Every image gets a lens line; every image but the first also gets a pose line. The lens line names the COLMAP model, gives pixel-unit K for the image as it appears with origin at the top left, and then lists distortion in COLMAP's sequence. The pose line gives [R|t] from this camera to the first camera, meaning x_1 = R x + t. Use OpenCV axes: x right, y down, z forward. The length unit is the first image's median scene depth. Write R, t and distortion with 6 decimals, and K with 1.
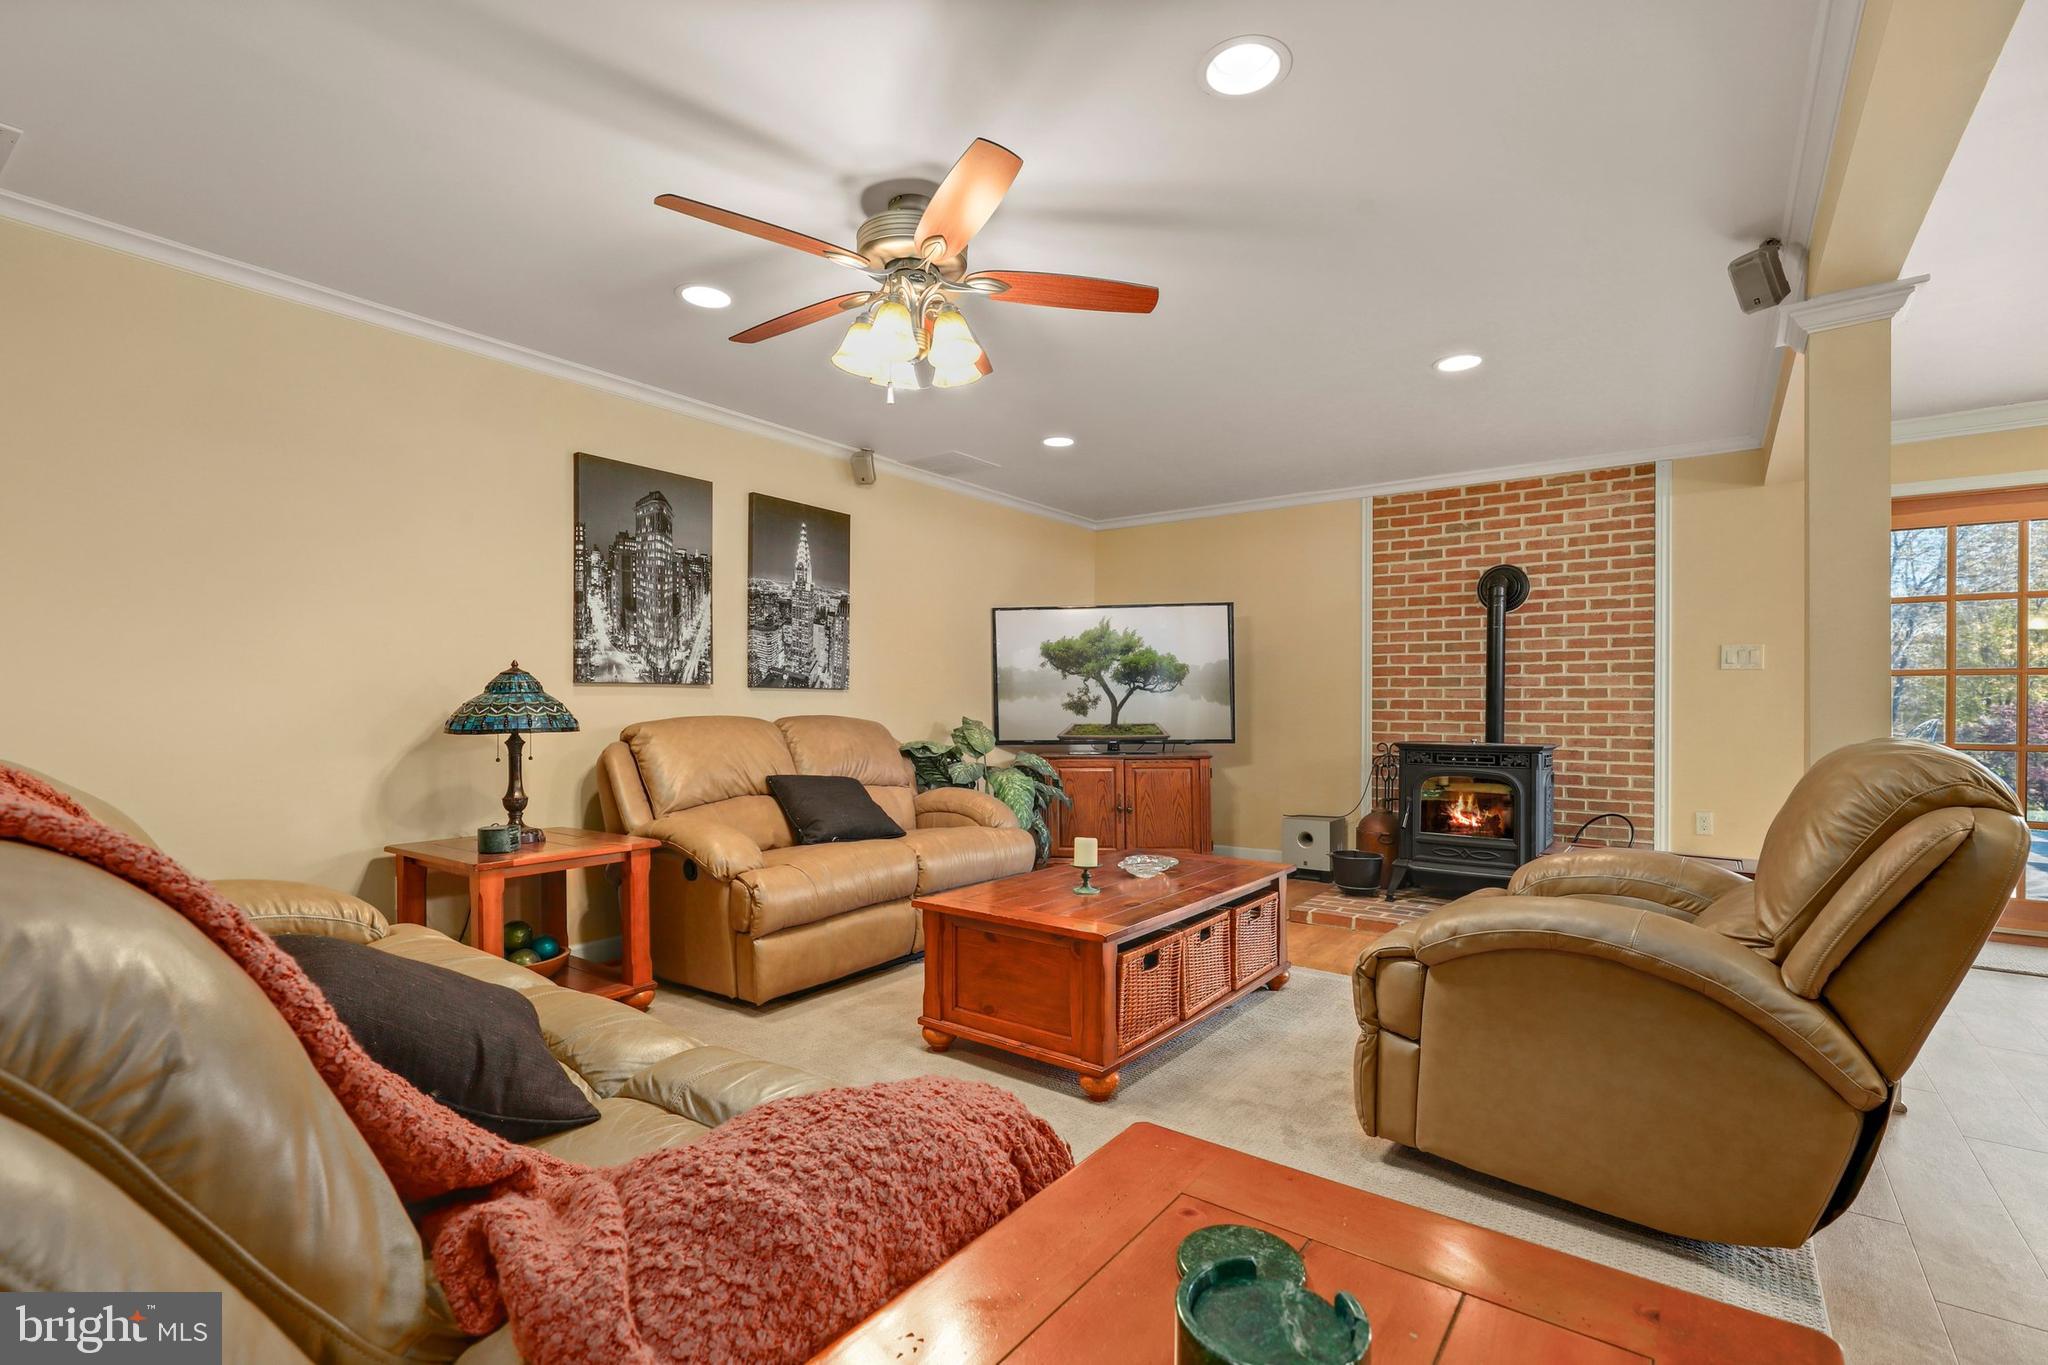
lens RADIAL K [[923.1, 0, 1037.5], [0, 923.1, 701.0], [0, 0, 1]] dist [0.000019, 0.000891]
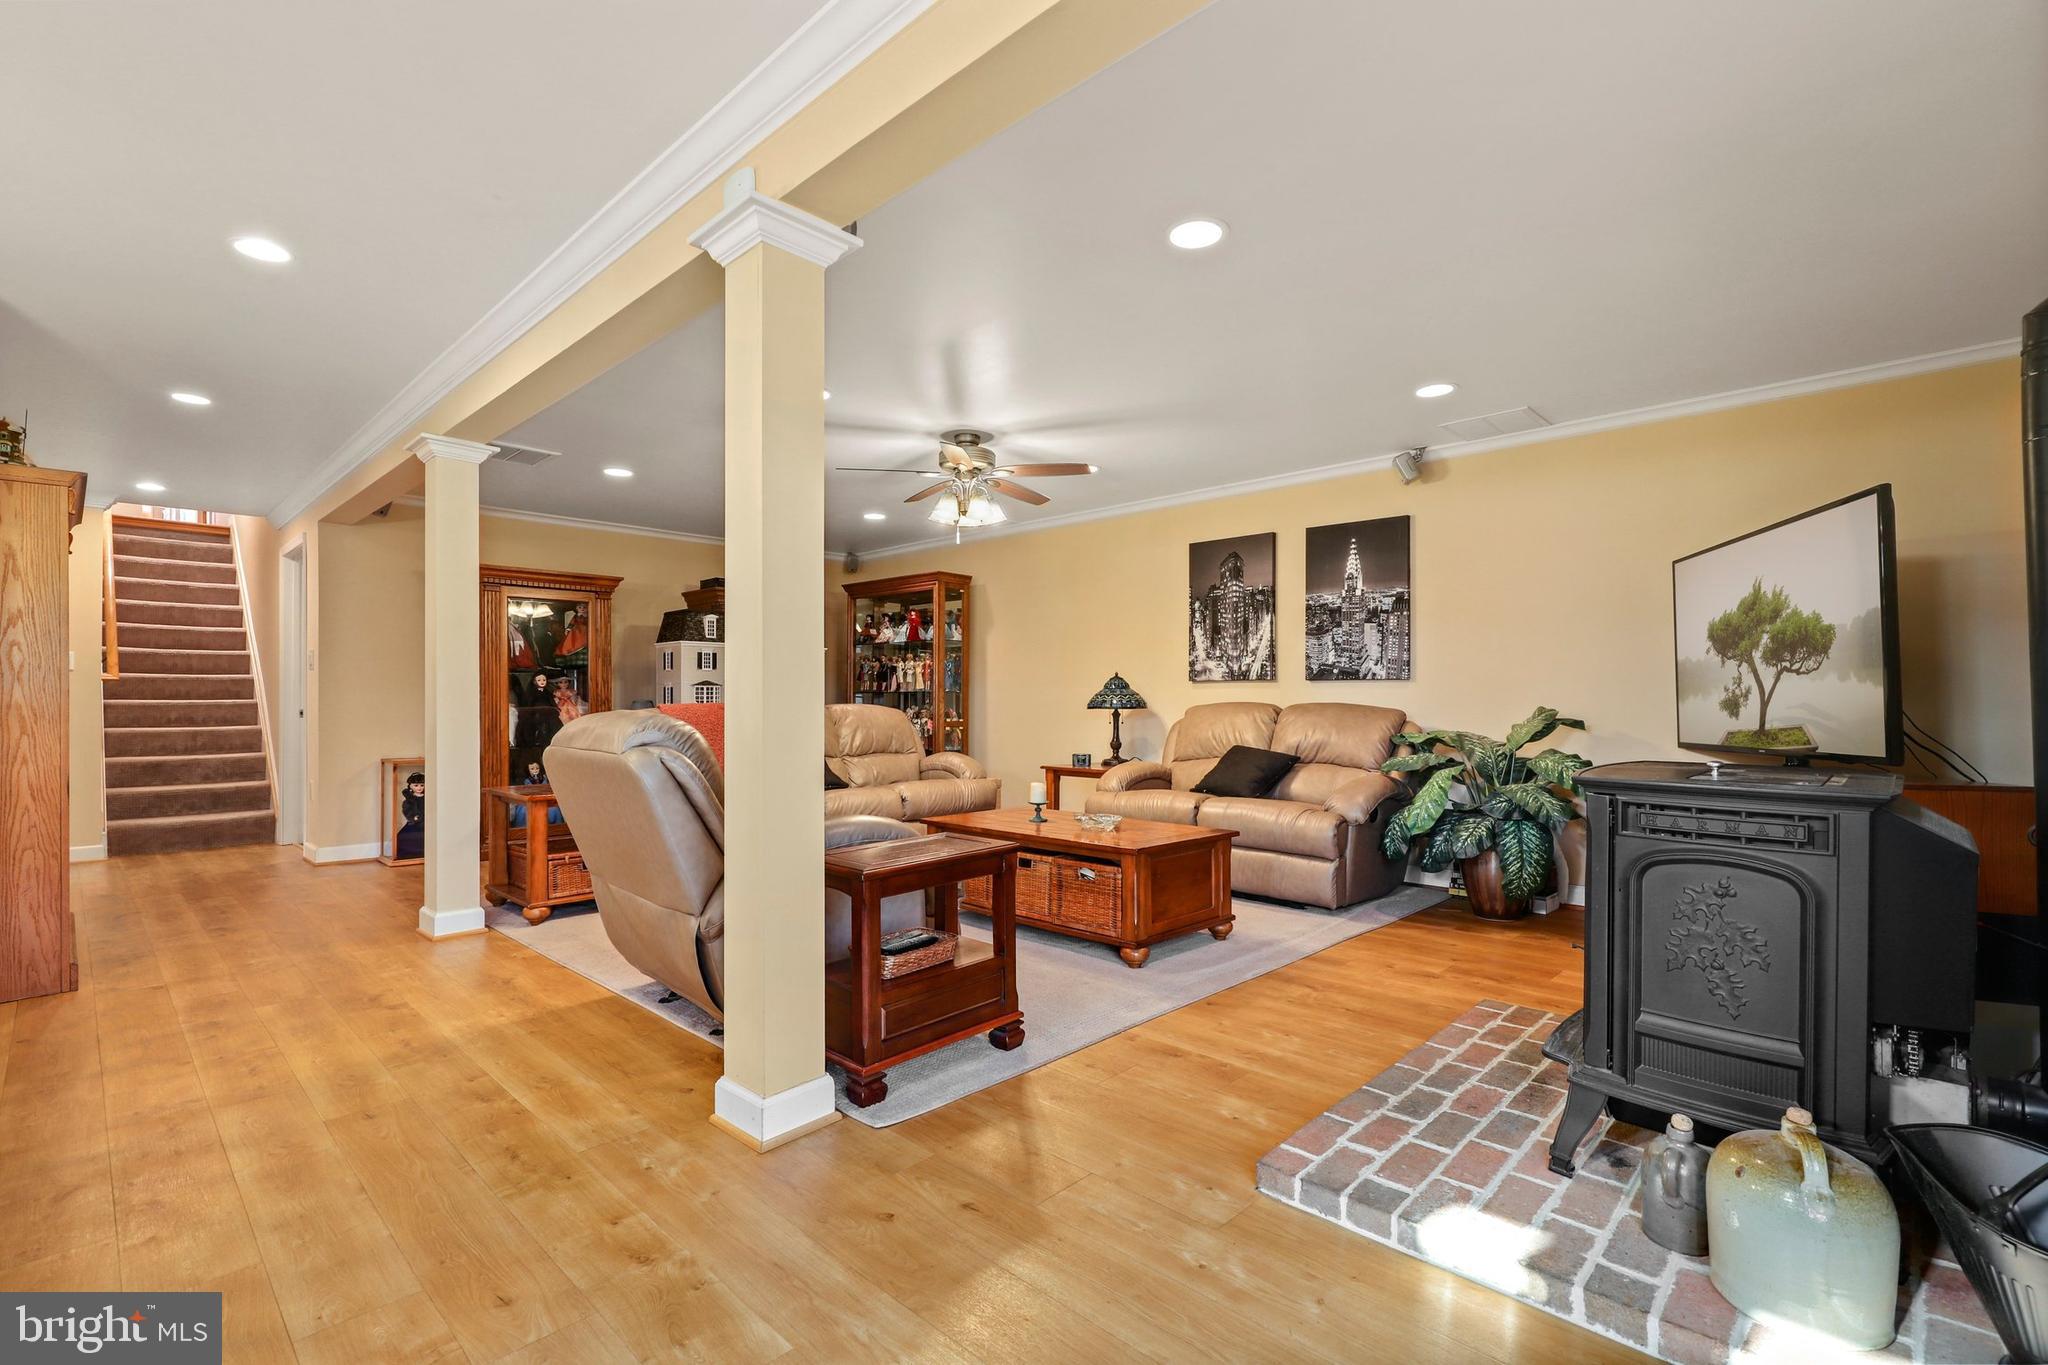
lens RADIAL K [[923.1, 0, 1037.5], [0, 923.1, 701.0], [0, 0, 1]] dist [0.000019, 0.000891]
pose [[-0.131841, 0.002261, -0.991268, 1.081888], [0.005049, 0.999986, 0.001609, 0.010380], [0.991258, -0.004793, -0.131850, 0.853880]]
